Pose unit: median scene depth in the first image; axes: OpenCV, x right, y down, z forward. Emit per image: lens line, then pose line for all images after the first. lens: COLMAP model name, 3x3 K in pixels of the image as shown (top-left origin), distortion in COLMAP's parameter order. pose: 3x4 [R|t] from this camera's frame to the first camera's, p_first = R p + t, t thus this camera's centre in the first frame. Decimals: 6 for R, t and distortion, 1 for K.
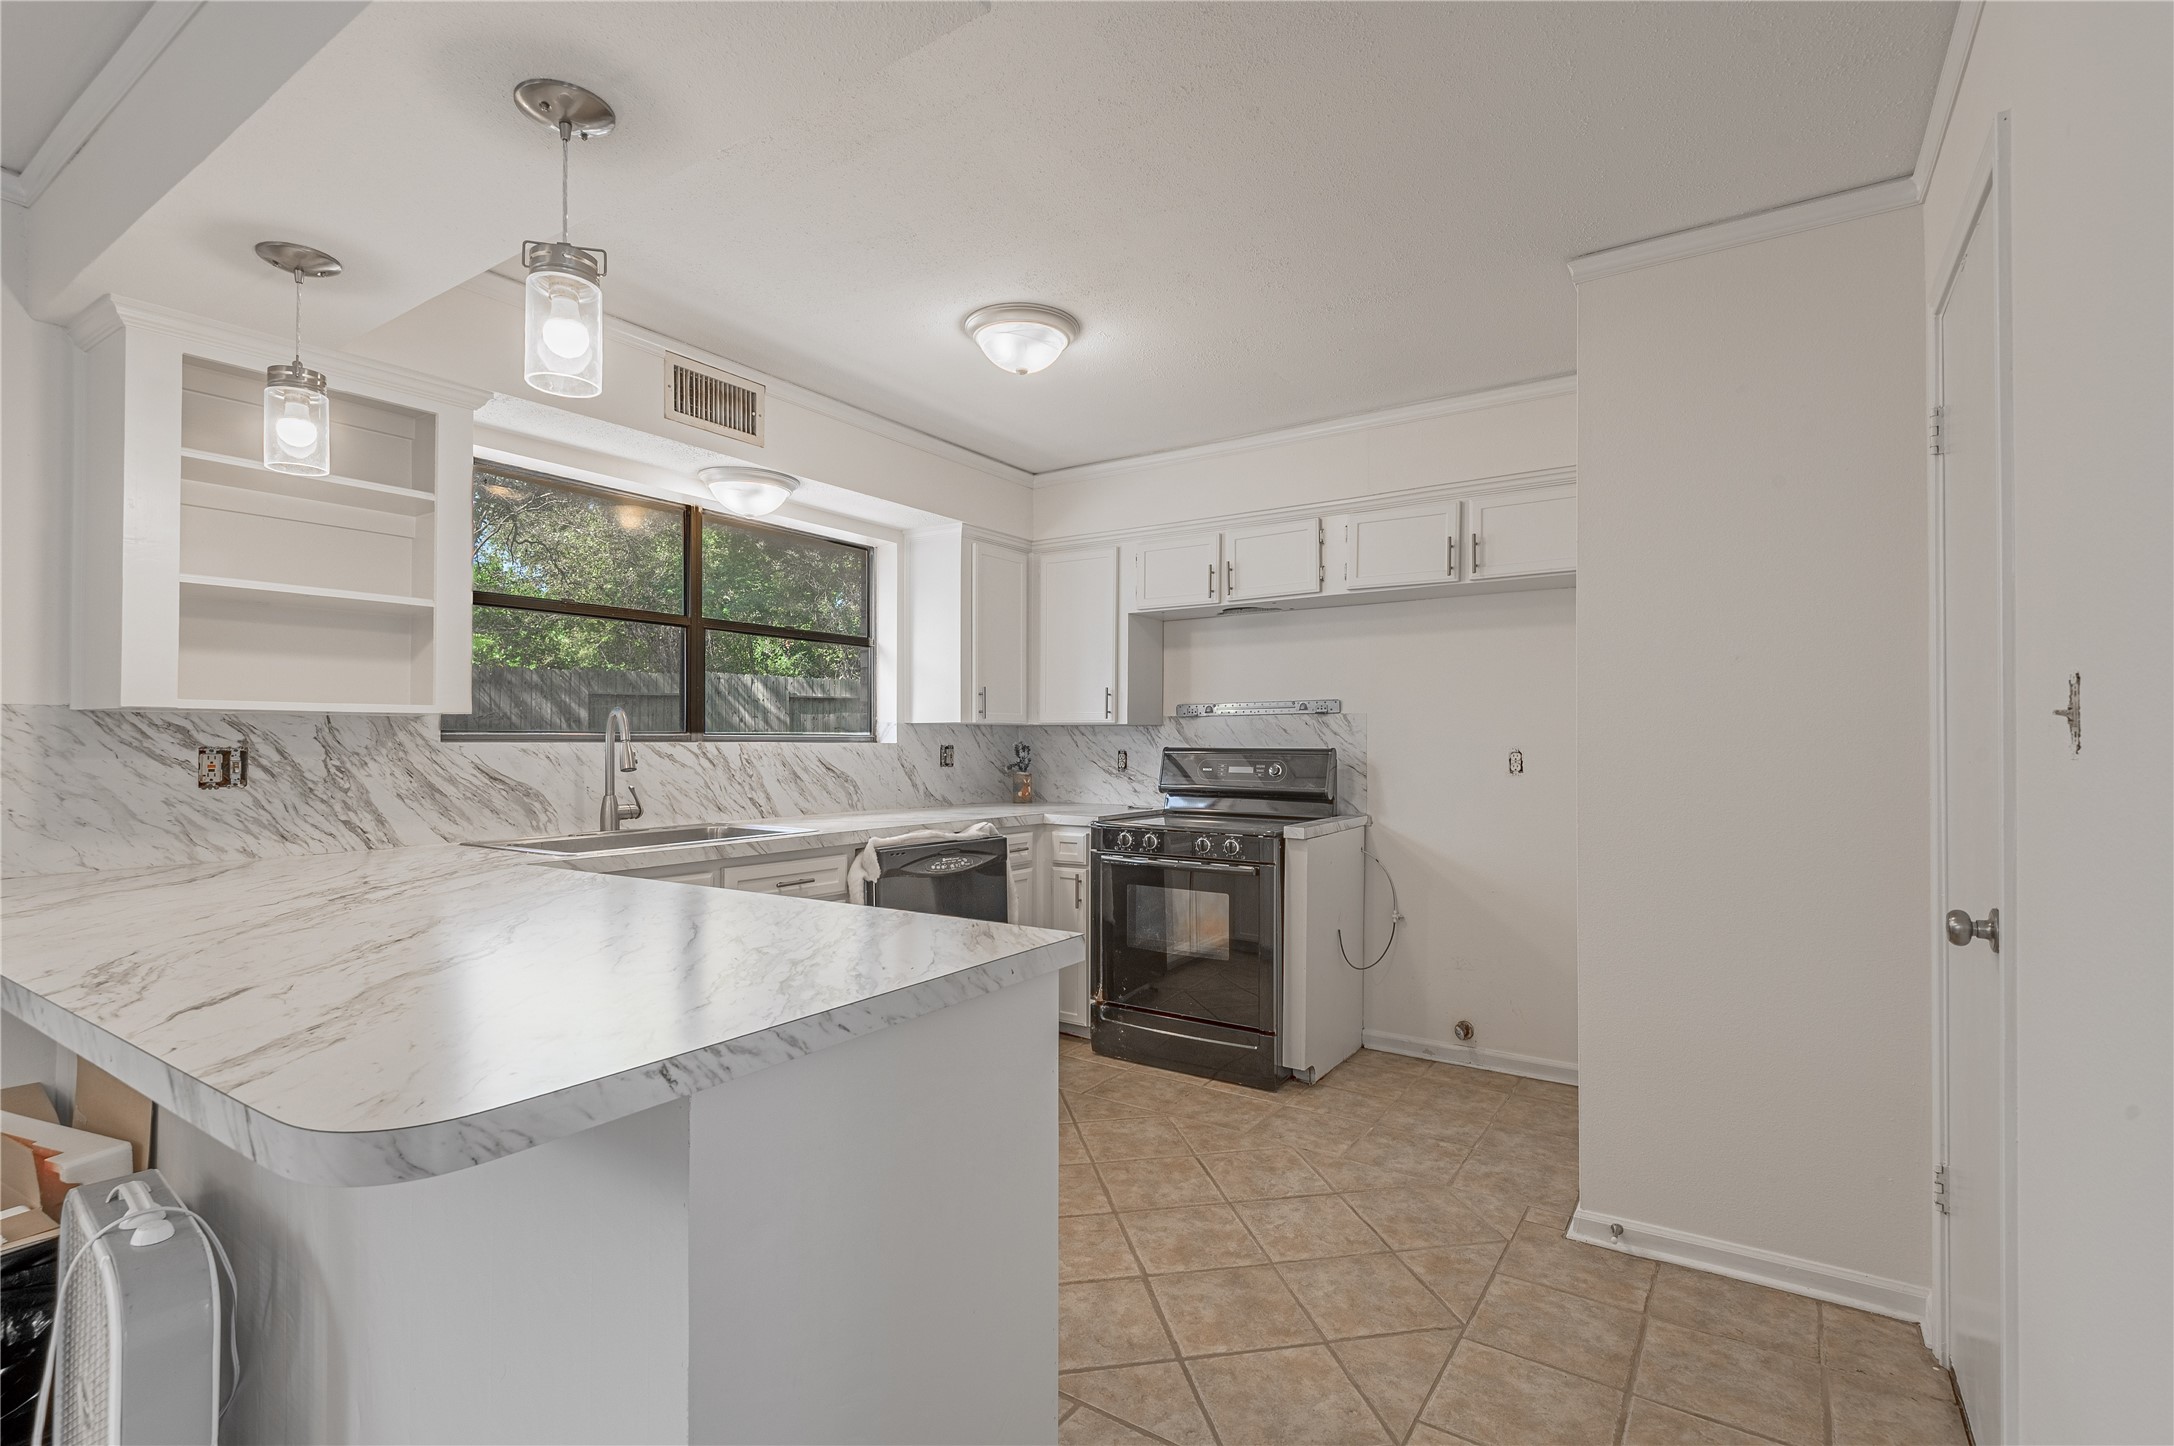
lens RADIAL K [[1000.0, 0, 1087.0], [0, 1000.0, 723.0], [0, 0, 1]] dist [0.035666, -0.024150]
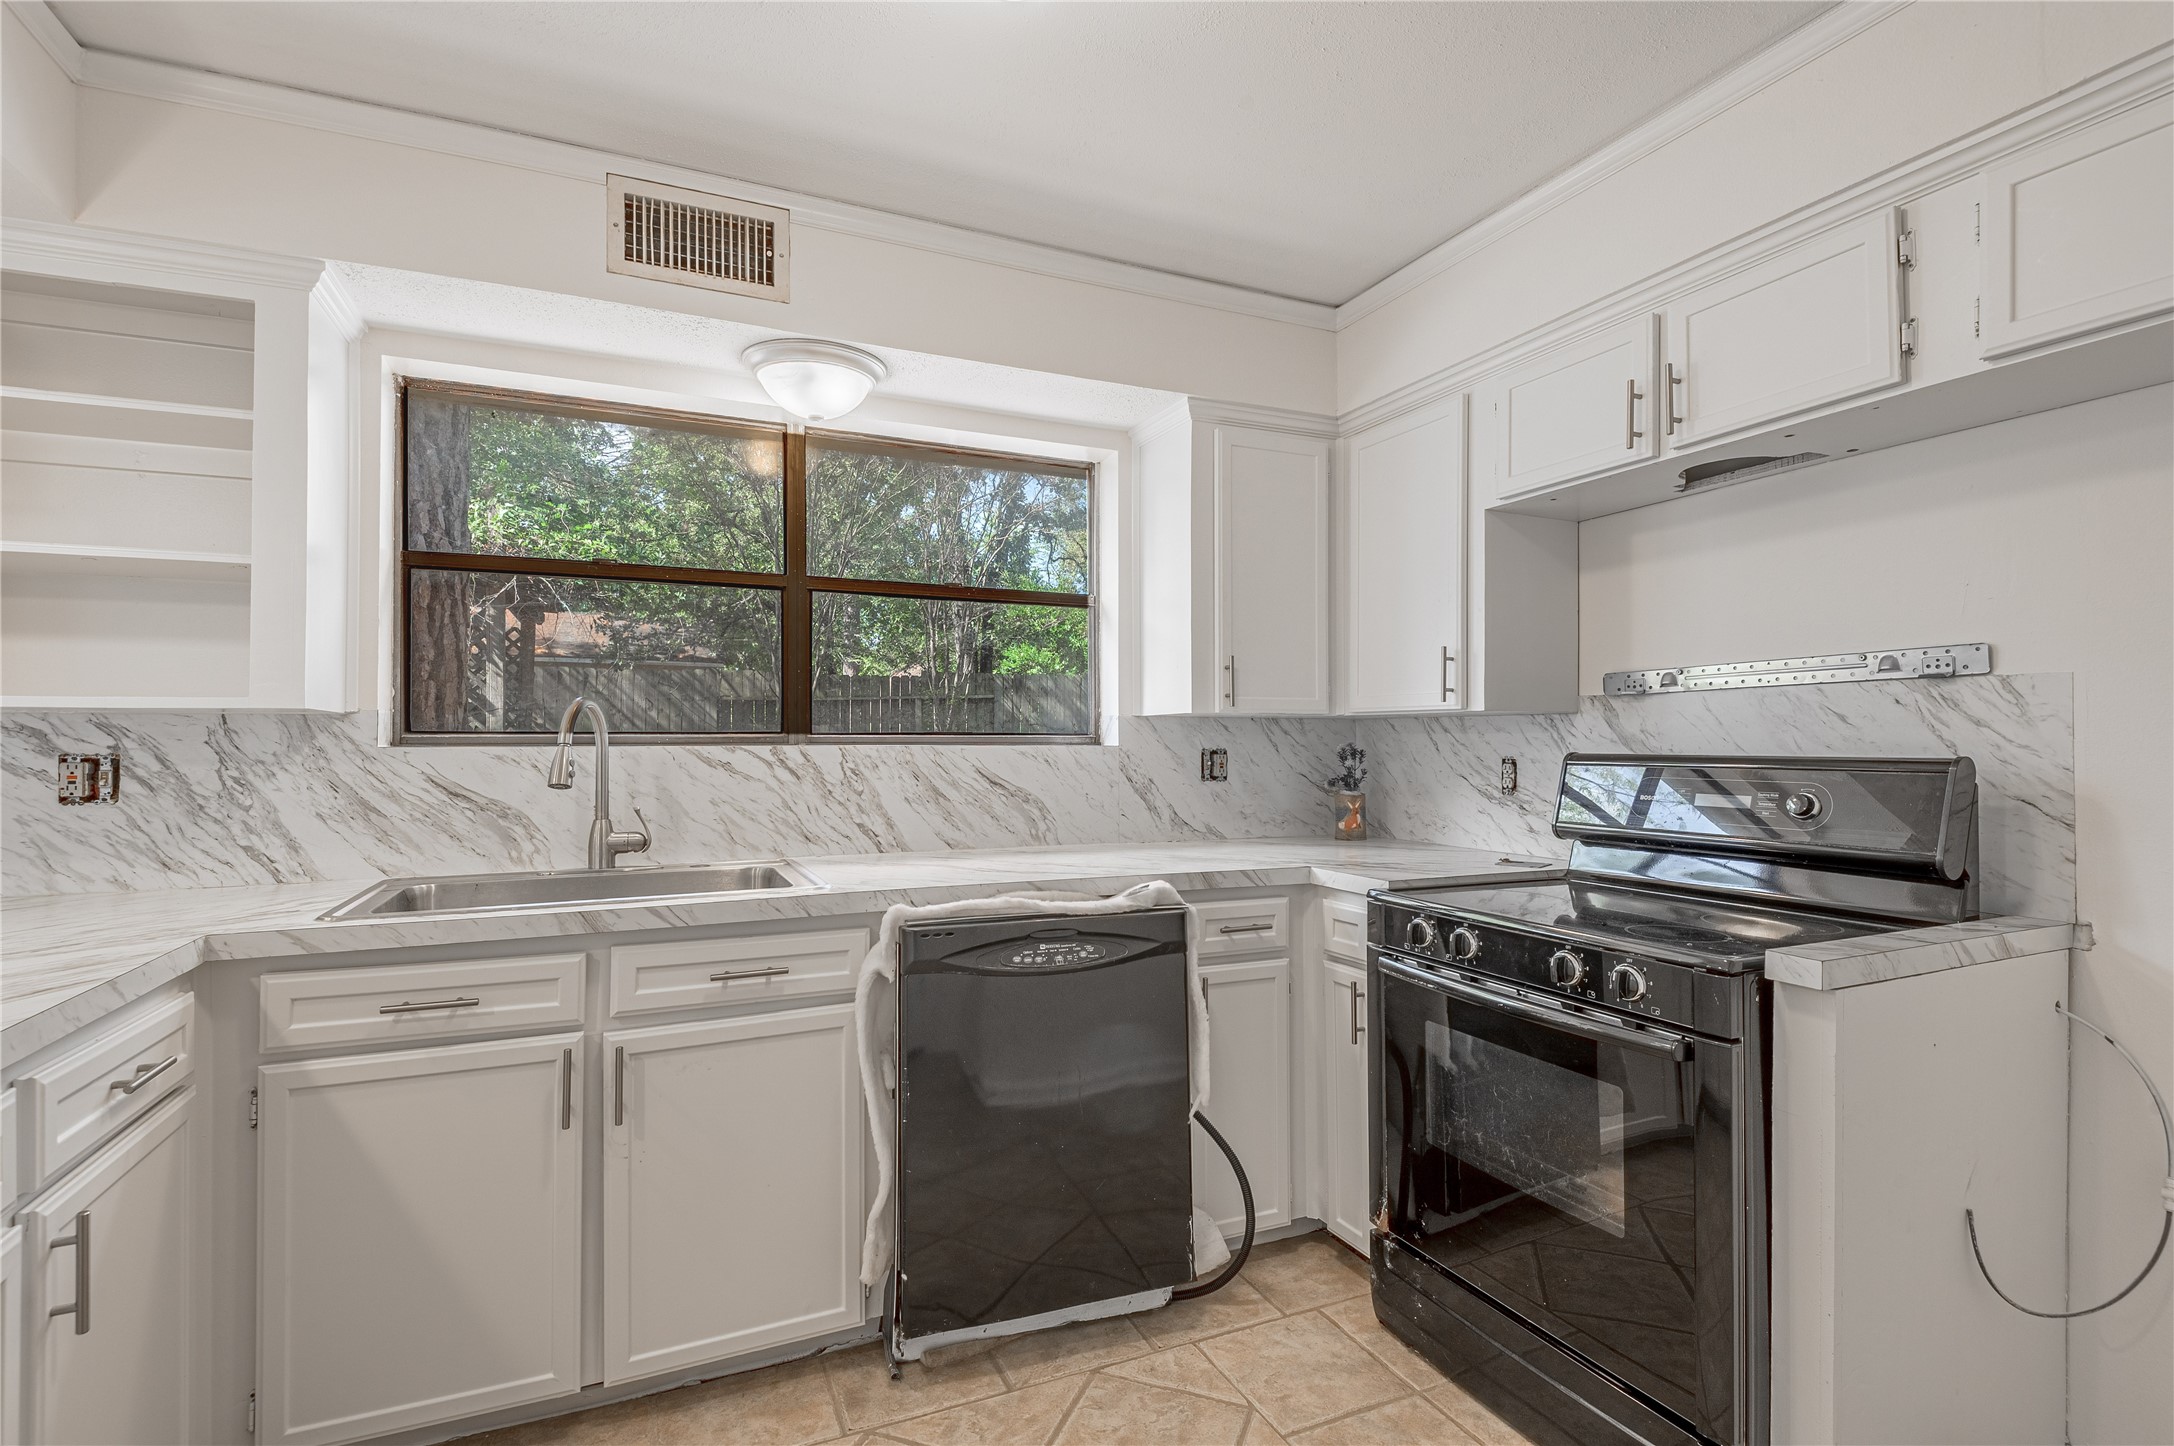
lens RADIAL K [[1000.0, 0, 1087.0], [0, 1000.0, 723.0], [0, 0, 1]] dist [0.035666, -0.024150]
pose [[0.842697, -0.012667, -0.538238, 0.190780], [0.013095, 0.999910, -0.003029, 0.008048], [0.538228, -0.004496, 0.842787, 0.515239]]
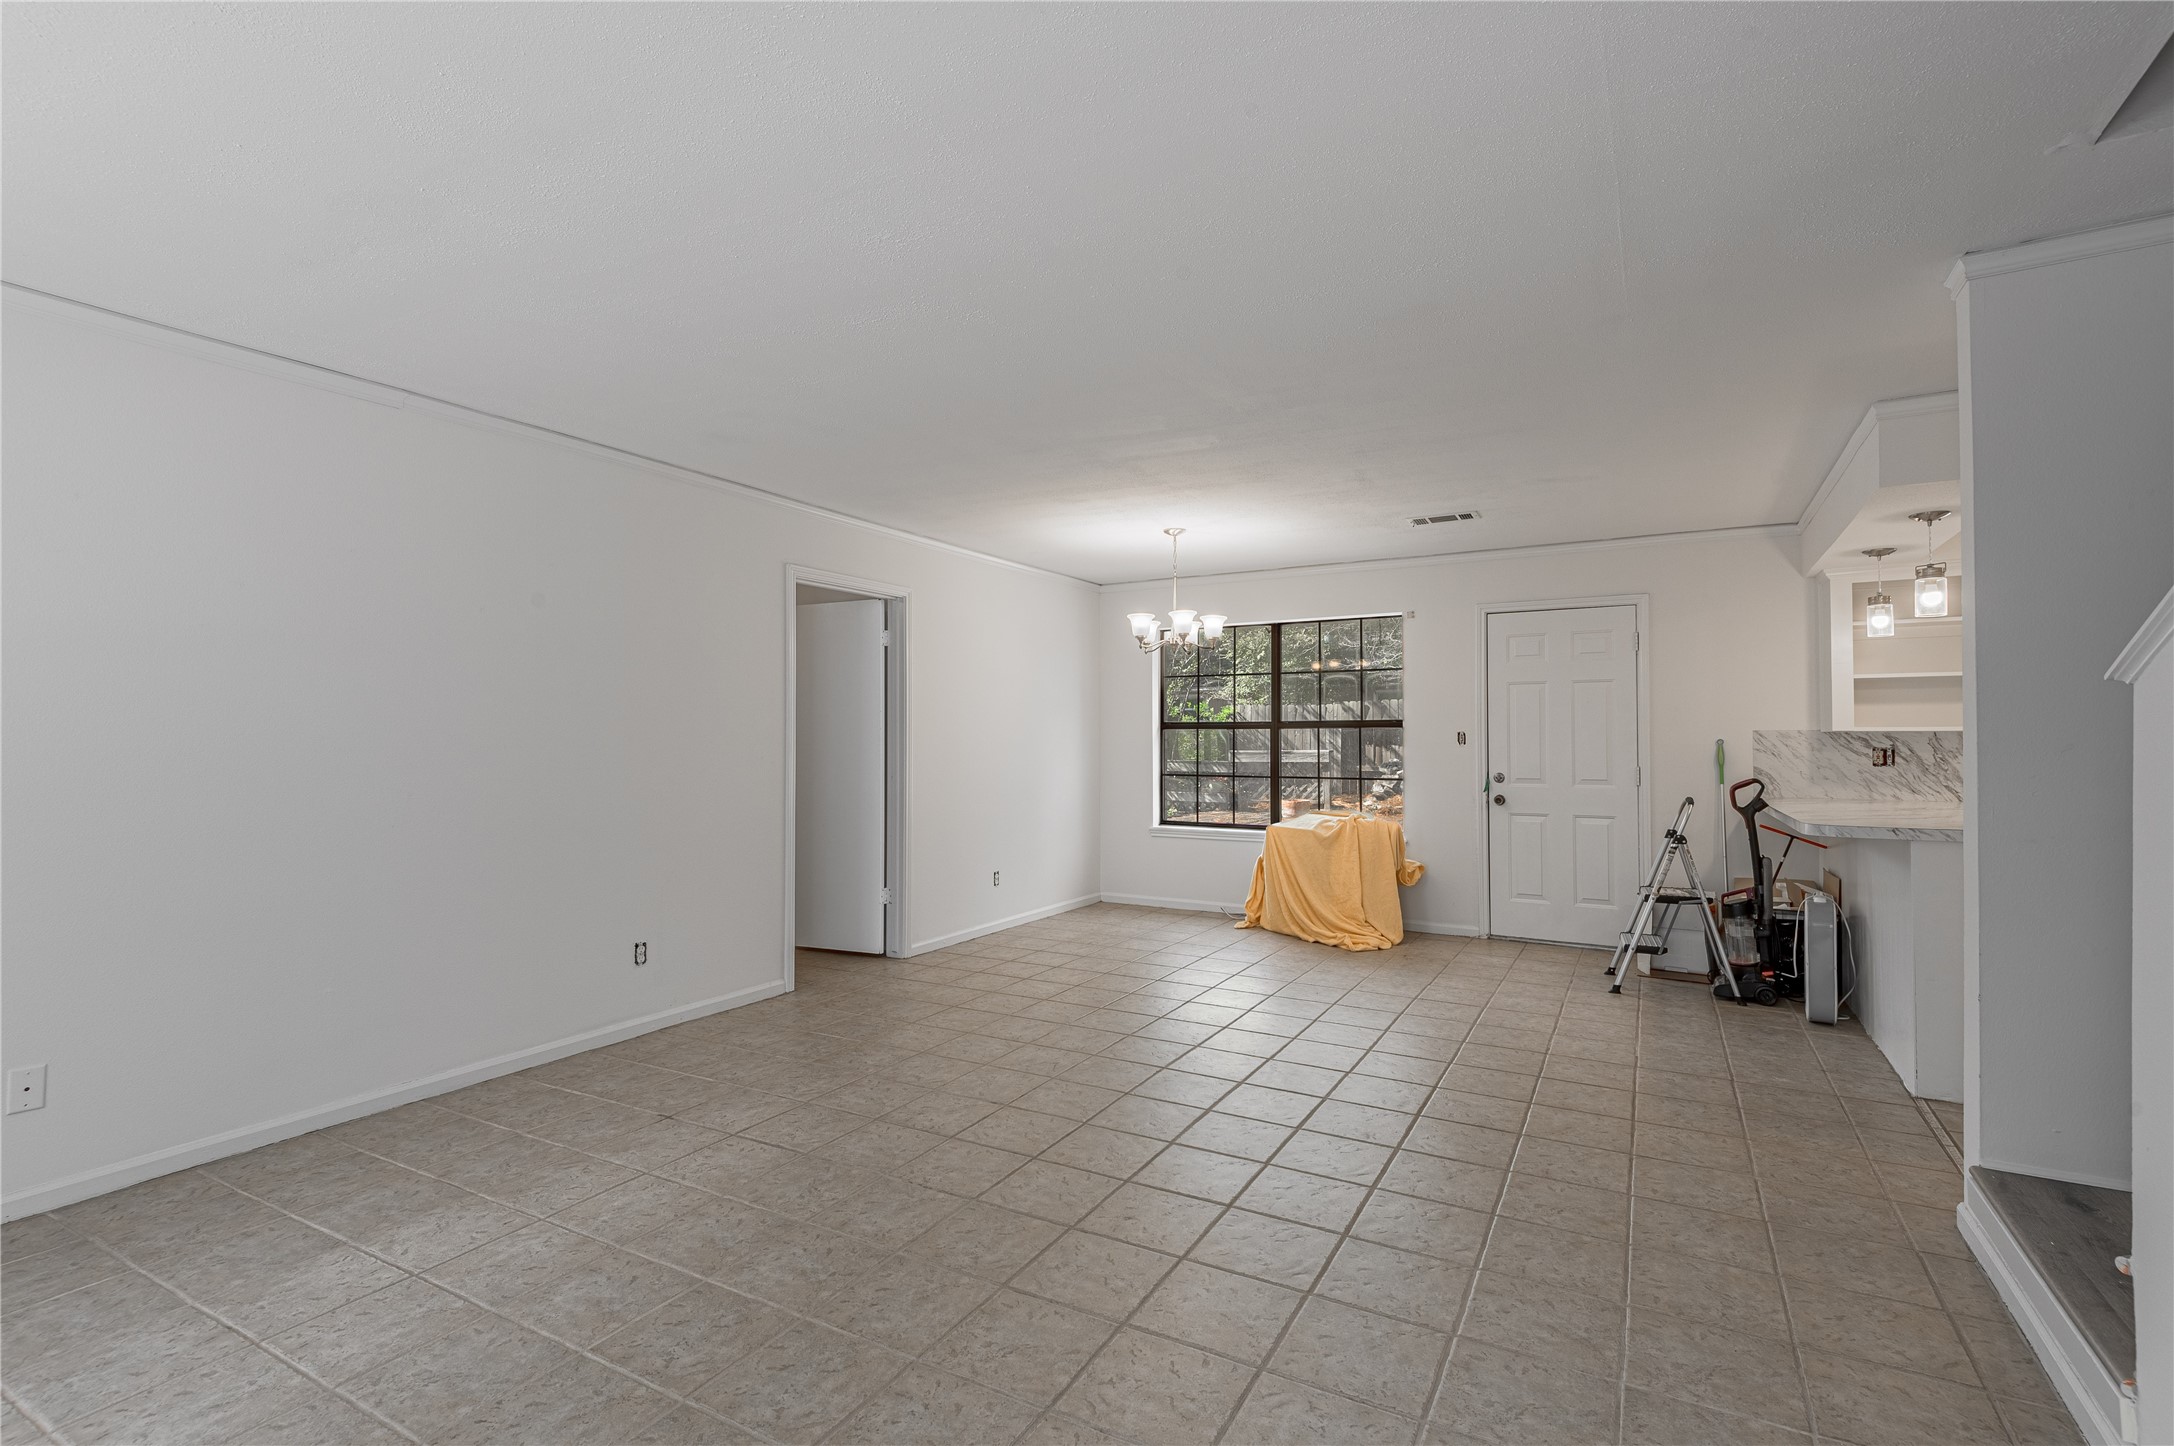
lens RADIAL K [[1000.0, 0, 1087.0], [0, 1000.0, 723.0], [0, 0, 1]] dist [0.035666, -0.024150]
pose [[0.073237, -0.020243, -0.997109, 0.841027], [0.012494, 0.999734, -0.019379, -0.006159], [0.997236, -0.011038, 0.073471, -0.613069]]
